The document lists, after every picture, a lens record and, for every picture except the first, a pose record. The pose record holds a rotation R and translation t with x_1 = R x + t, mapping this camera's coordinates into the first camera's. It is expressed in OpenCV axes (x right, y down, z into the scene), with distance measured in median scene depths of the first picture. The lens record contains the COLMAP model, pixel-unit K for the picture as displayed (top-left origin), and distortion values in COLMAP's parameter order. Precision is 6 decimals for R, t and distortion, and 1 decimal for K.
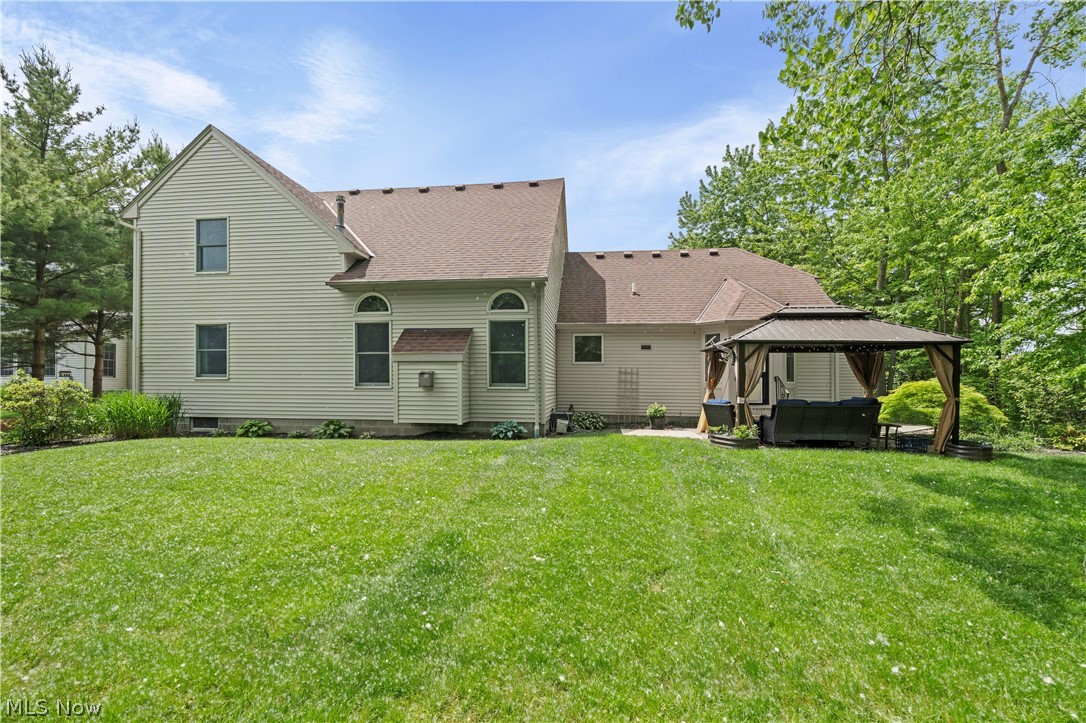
lens RADIAL K [[426.1, 0, 542.9], [0, 426.1, 365.5], [0, 0, 1]] dist [-0.000588, 0.000012]
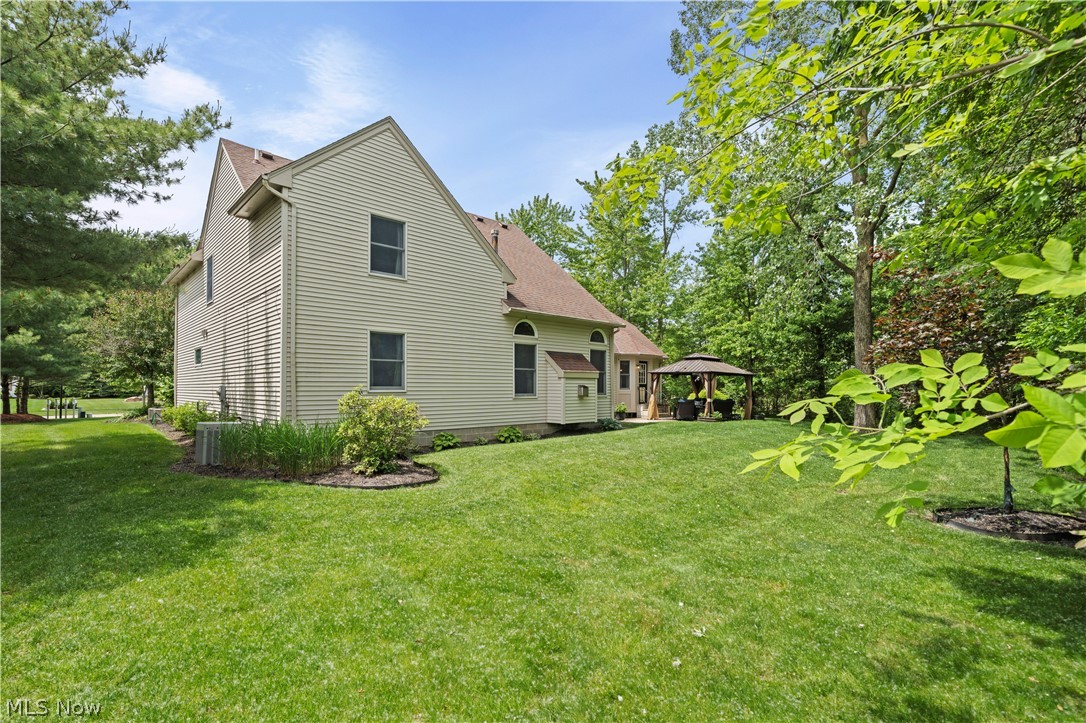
lens RADIAL K [[494.6, 0, 543.6], [0, 494.6, 368.0], [0, 0, 1]] dist [0.001154, 0.000006]
pose [[0.639339, 0.032229, 0.768249, -1.437549], [-0.012835, 0.999429, -0.031246, 0.010462], [-0.768818, 0.010117, 0.639388, 0.062709]]
